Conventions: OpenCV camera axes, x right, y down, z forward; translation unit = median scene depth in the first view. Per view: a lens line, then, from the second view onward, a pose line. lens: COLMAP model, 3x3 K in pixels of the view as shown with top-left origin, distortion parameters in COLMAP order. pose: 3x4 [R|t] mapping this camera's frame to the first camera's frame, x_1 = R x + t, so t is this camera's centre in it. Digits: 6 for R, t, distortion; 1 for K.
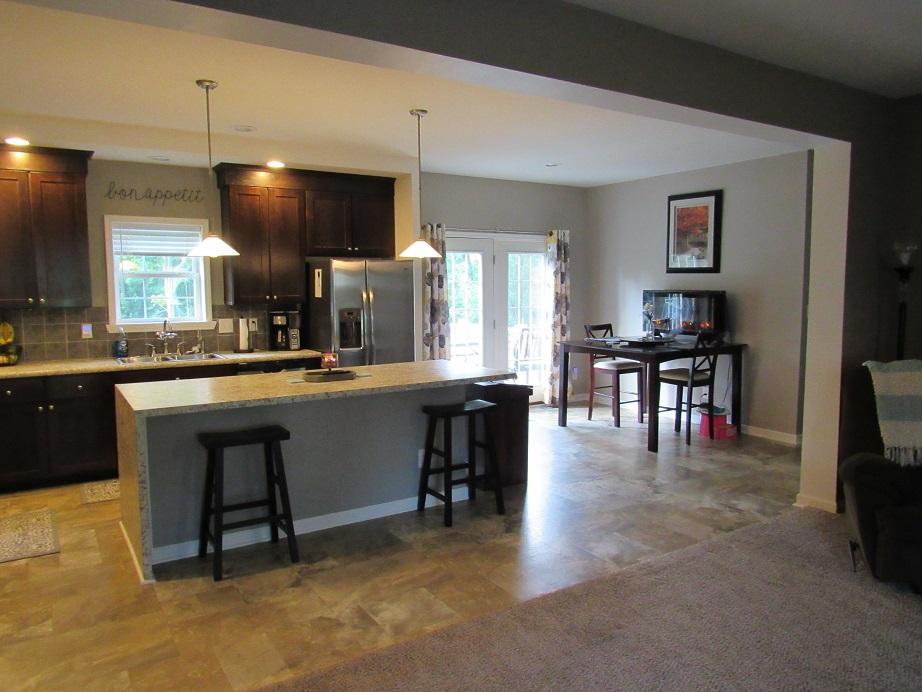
lens RADIAL K [[661.1, 0, 461.0], [0, 661.1, 346.0], [0, 0, 1]] dist [-0.004025, -0.025600]
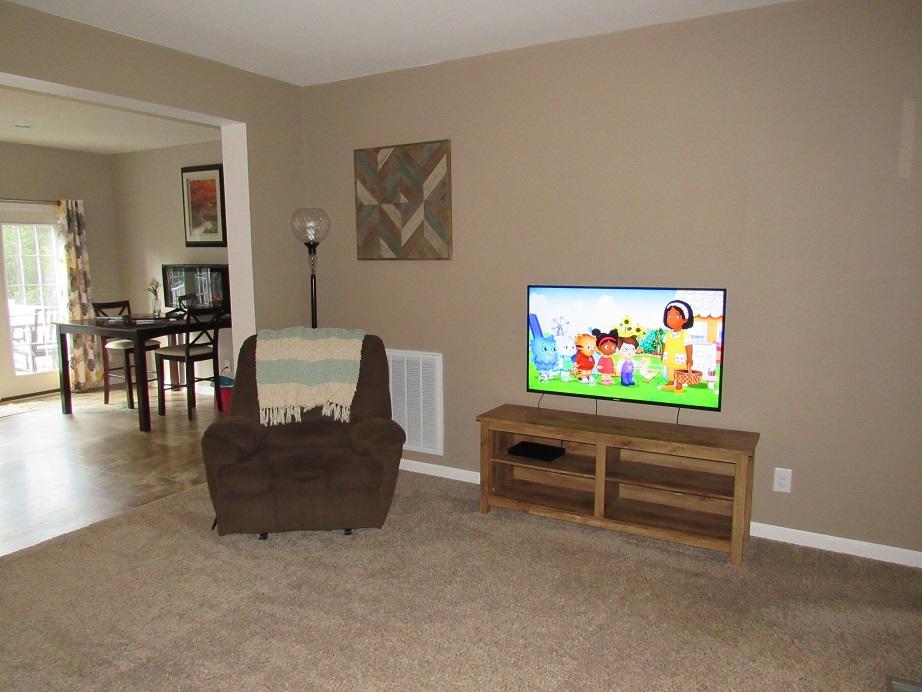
lens RADIAL K [[662.8, 0, 461.0], [0, 662.8, 346.0], [0, 0, 1]] dist [-0.031036, 0.007573]
pose [[0.892979, -0.062717, 0.445707, 0.279536], [0.044440, 0.997691, 0.051353, 0.005141], [-0.447899, -0.026050, 0.893705, -0.072194]]
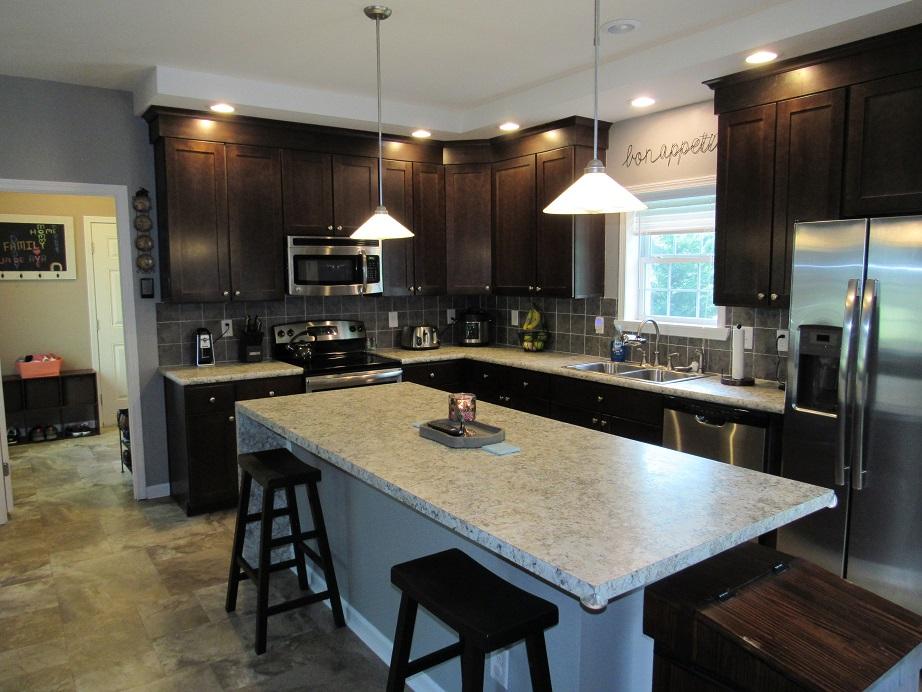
lens RADIAL K [[662.8, 0, 461.0], [0, 662.8, 346.0], [0, 0, 1]] dist [-0.031036, 0.007573]
pose [[0.050053, 0.113105, -0.992321, 0.280839], [-0.092772, 0.989798, 0.108138, -0.068752], [0.994429, 0.086647, 0.060035, 0.721040]]
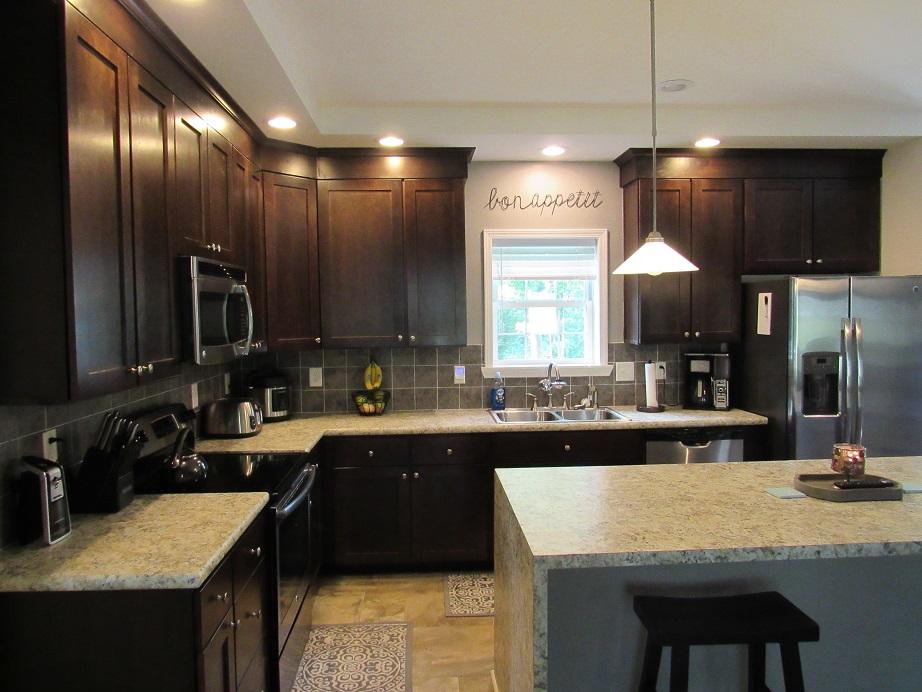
lens RADIAL K [[662.8, 0, 461.0], [0, 662.8, 346.0], [0, 0, 1]] dist [-0.031036, 0.007573]
pose [[0.870662, 0.017919, -0.491555, -0.158138], [-0.037080, 0.998884, -0.029265, -0.031807], [0.490482, 0.043706, 0.870355, 0.274667]]
